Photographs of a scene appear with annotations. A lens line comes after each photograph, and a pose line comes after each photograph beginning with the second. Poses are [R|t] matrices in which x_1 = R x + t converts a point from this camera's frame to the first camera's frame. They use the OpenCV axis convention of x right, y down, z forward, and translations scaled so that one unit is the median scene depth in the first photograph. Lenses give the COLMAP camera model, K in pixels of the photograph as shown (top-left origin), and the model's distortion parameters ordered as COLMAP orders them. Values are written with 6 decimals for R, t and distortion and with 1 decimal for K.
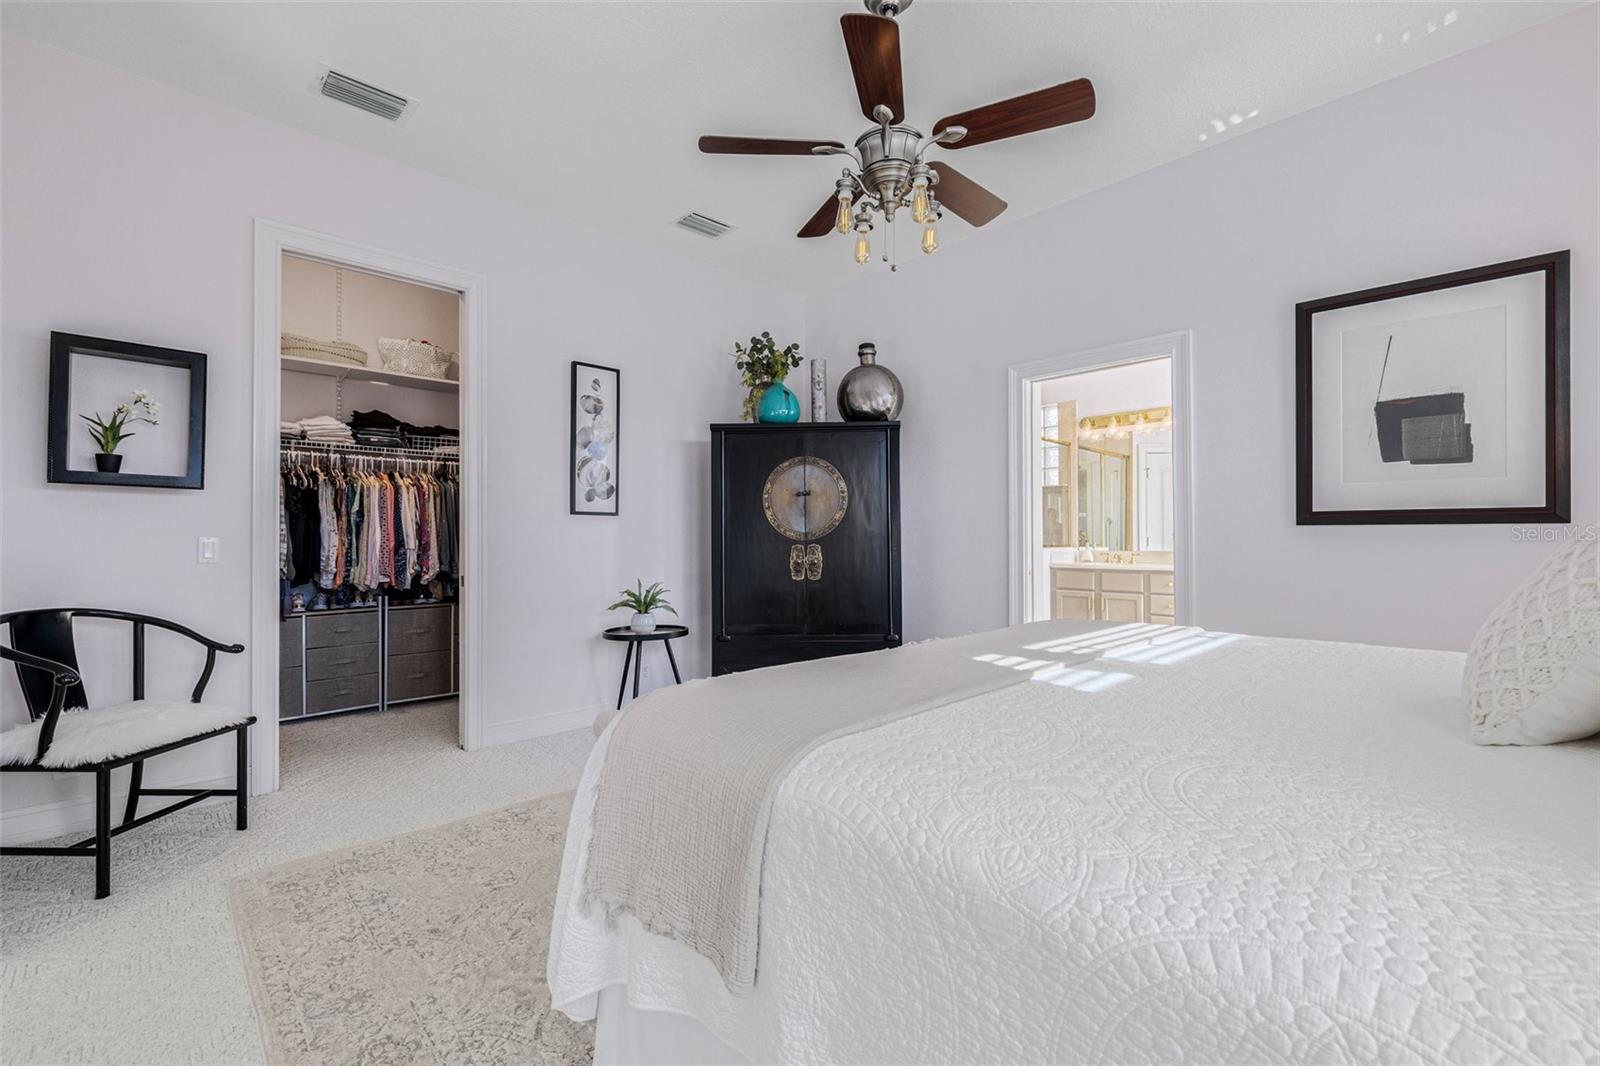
lens RADIAL K [[681.9, 0, 797.1], [0, 681.9, 540.4], [0, 0, 1]] dist [0.001254, -0.000890]
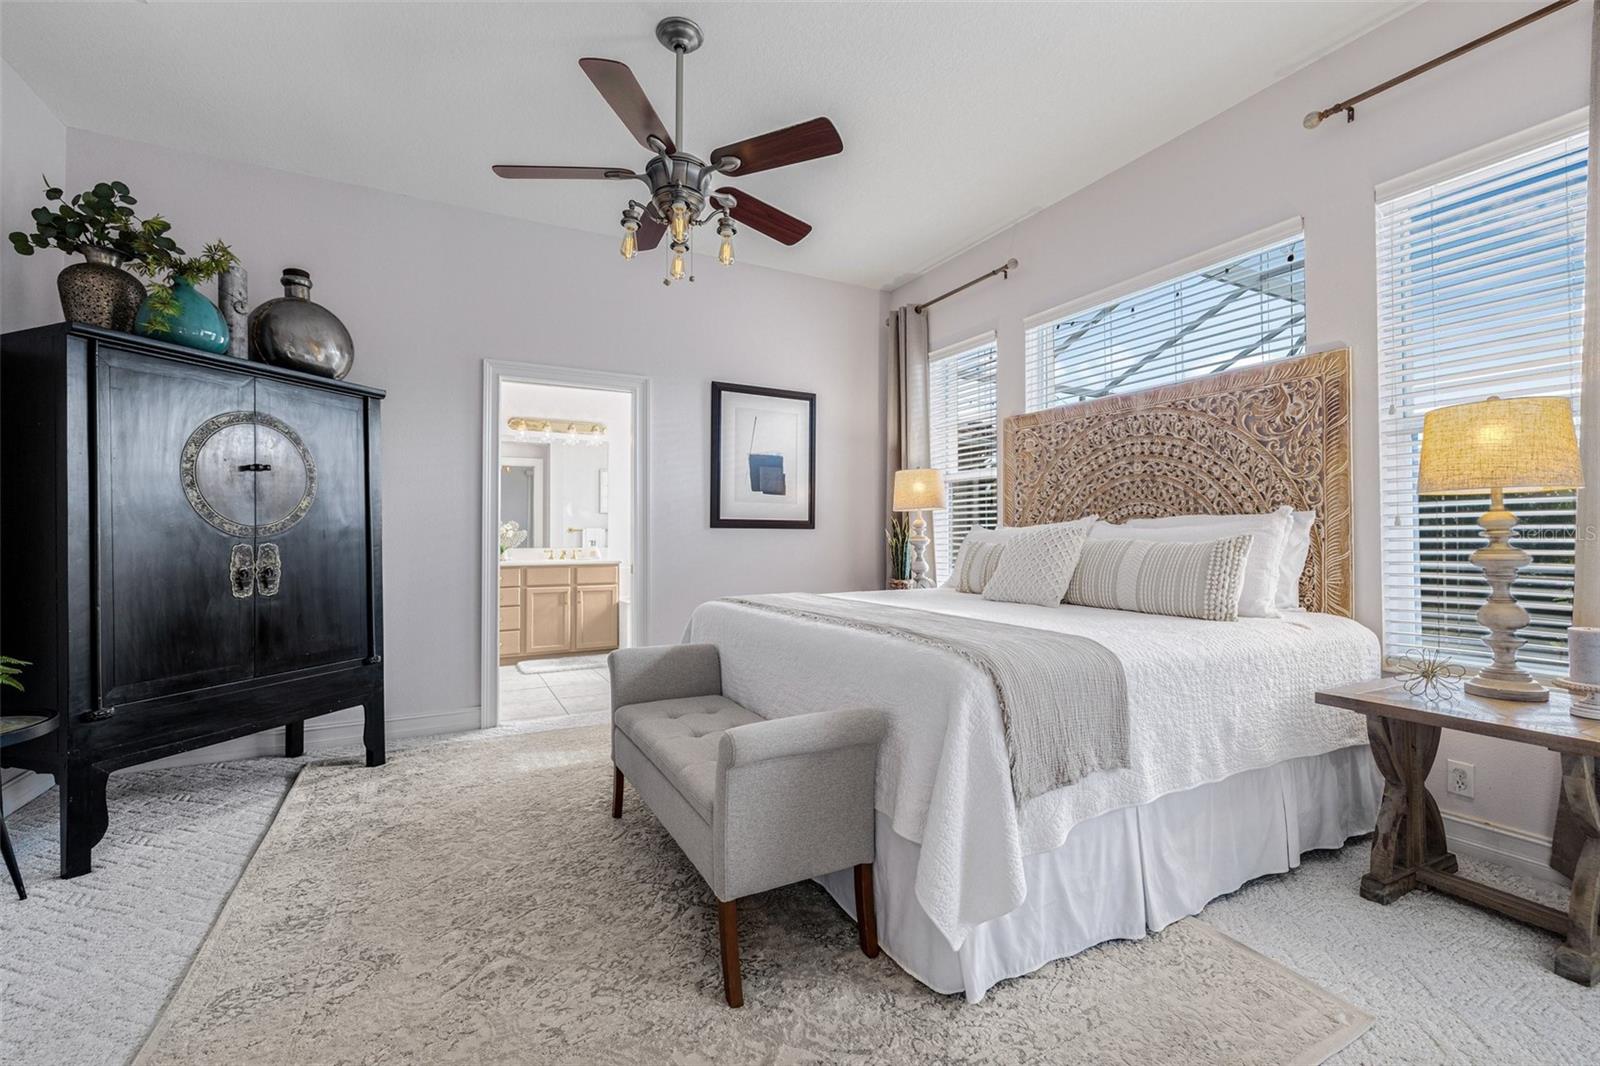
lens RADIAL K [[681.9, 0, 793.9], [0, 681.9, 532.2], [0, 0, 1]] dist [0.001254, -0.000890]
pose [[0.279339, 0.011038, 0.960129, -0.486602], [0.000164, 0.999933, -0.011543, 0.002871], [-0.960193, 0.003382, 0.279319, 0.303327]]
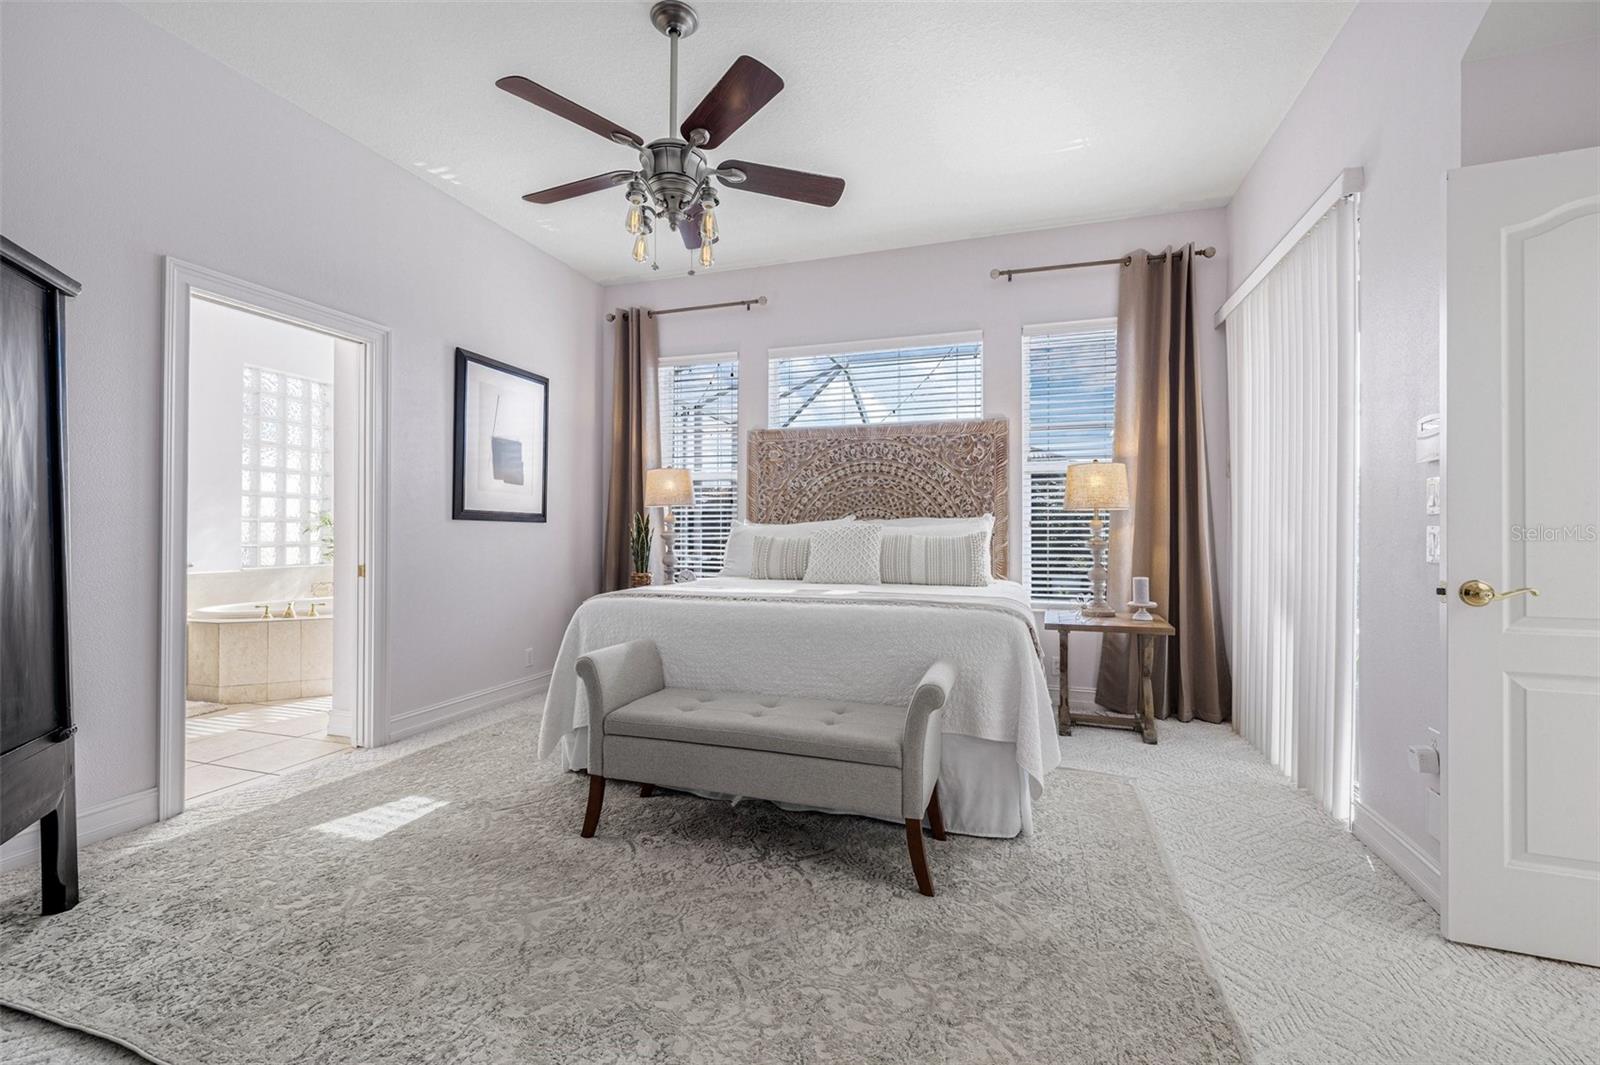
lens RADIAL K [[681.9, 0, 803.4], [0, 681.9, 533.3], [0, 0, 1]] dist [0.001254, -0.000890]
pose [[-0.465122, 0.003279, 0.885241, -0.518499], [-0.000826, 0.999991, -0.004138, 0.005177], [-0.885246, -0.002655, -0.465115, 0.754624]]
